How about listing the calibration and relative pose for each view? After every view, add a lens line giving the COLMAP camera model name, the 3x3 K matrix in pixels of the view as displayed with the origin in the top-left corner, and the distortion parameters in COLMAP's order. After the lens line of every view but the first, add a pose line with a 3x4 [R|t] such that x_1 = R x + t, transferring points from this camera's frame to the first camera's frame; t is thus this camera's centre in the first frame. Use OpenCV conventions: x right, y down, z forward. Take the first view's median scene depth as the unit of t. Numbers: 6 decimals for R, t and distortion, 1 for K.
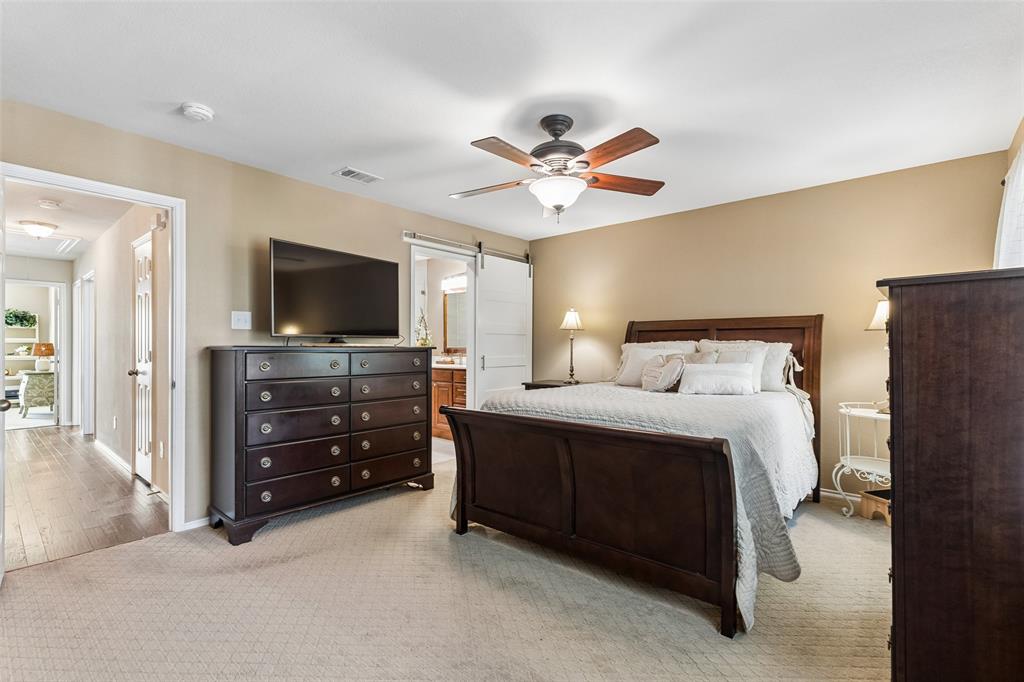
lens RADIAL K [[461.9, 0, 512.6], [0, 461.9, 344.0], [0, 0, 1]] dist [0.005390, -0.001460]
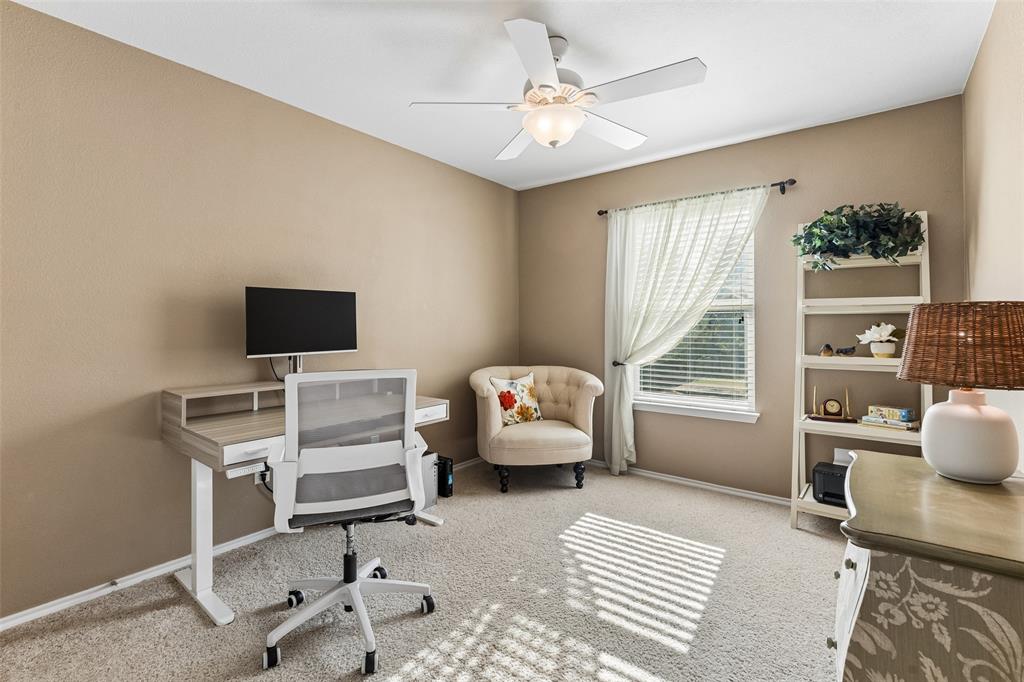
lens RADIAL K [[461.9, 0, 514.5], [0, 461.9, 330.6], [0, 0, 1]] dist [0.005390, -0.001460]
pose [[0.055212, 0.009043, -0.998434, -0.774655], [0.006703, 0.999933, 0.009427, 0.003956], [0.998452, -0.007213, 0.055148, 0.752381]]
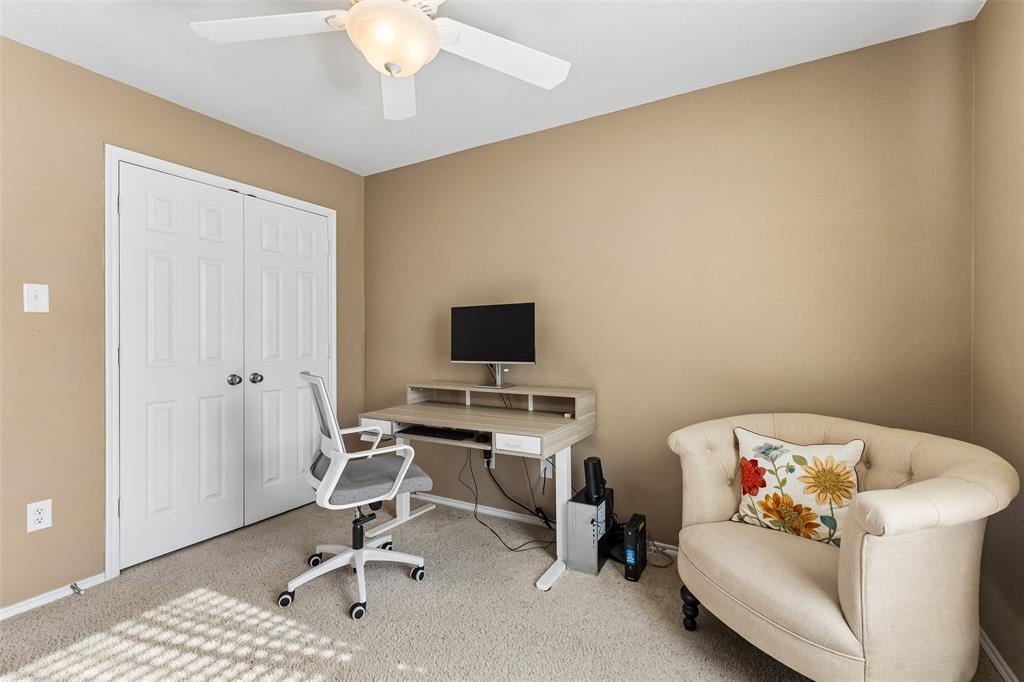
lens RADIAL K [[461.9, 0, 511.7], [0, 461.9, 342.6], [0, 0, 1]] dist [0.005390, -0.001460]
pose [[-0.981761, -0.000936, -0.190118, -1.277750], [-0.001087, 0.999999, 0.000689, 0.008288], [0.190117, 0.000883, -0.981761, 1.163366]]
